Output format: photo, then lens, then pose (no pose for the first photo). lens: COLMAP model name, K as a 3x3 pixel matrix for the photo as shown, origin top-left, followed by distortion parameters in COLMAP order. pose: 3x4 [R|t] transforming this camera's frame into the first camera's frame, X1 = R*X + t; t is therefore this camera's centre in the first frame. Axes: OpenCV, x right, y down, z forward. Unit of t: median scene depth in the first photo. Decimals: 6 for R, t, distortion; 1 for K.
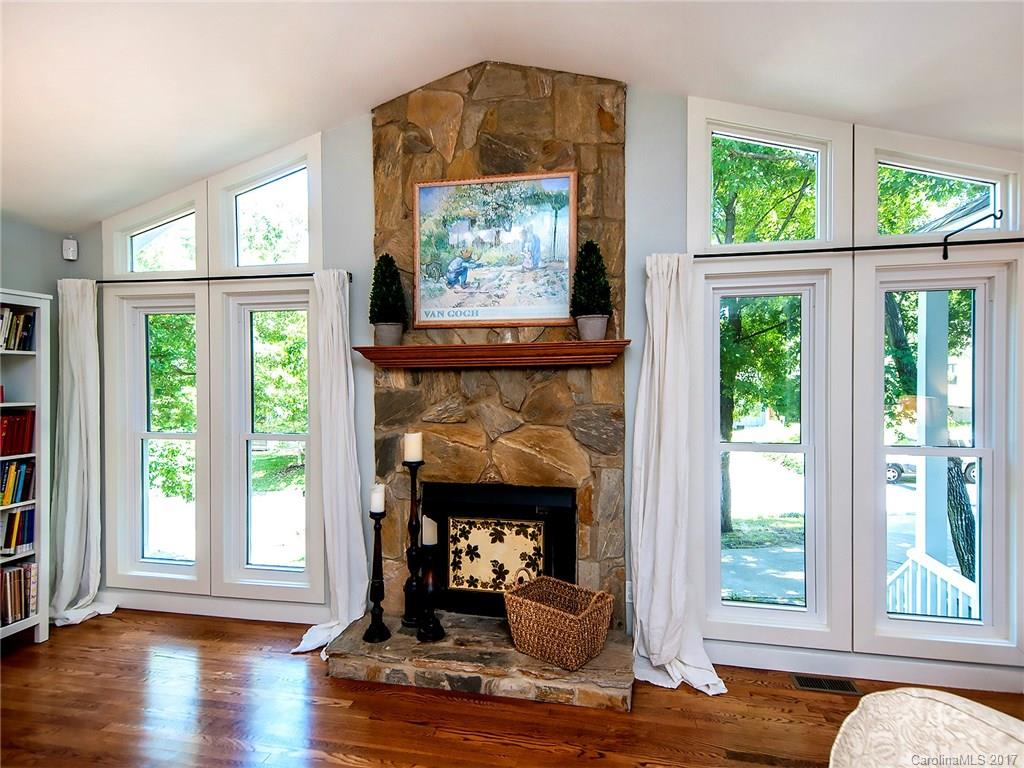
lens RADIAL K [[564.7, 0, 512.0], [0, 564.7, 384.0], [0, 0, 1]] dist [0.028339, -0.001722]
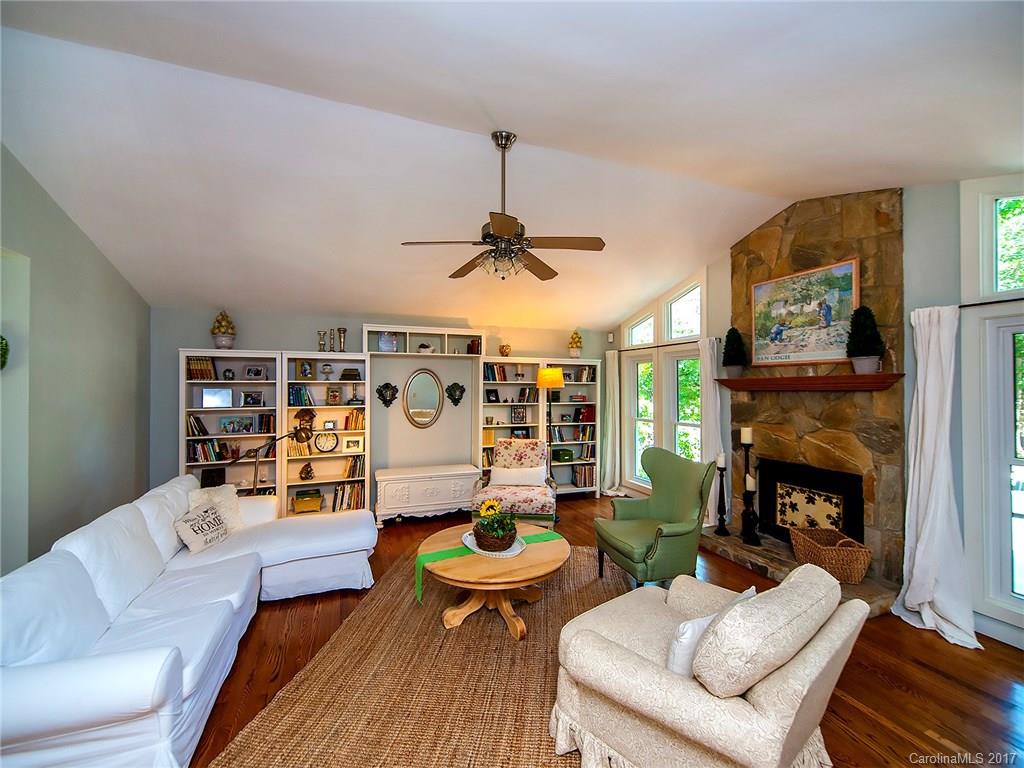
lens RADIAL K [[427.4, 0, 505.0], [0, 427.4, 373.5], [0, 0, 1]] dist [0.027315, -0.014509]
pose [[0.544157, -0.022771, -0.838674, 0.533492], [-0.010139, 0.999380, -0.033712, -0.028296], [0.838922, 0.026848, 0.543589, -0.359866]]
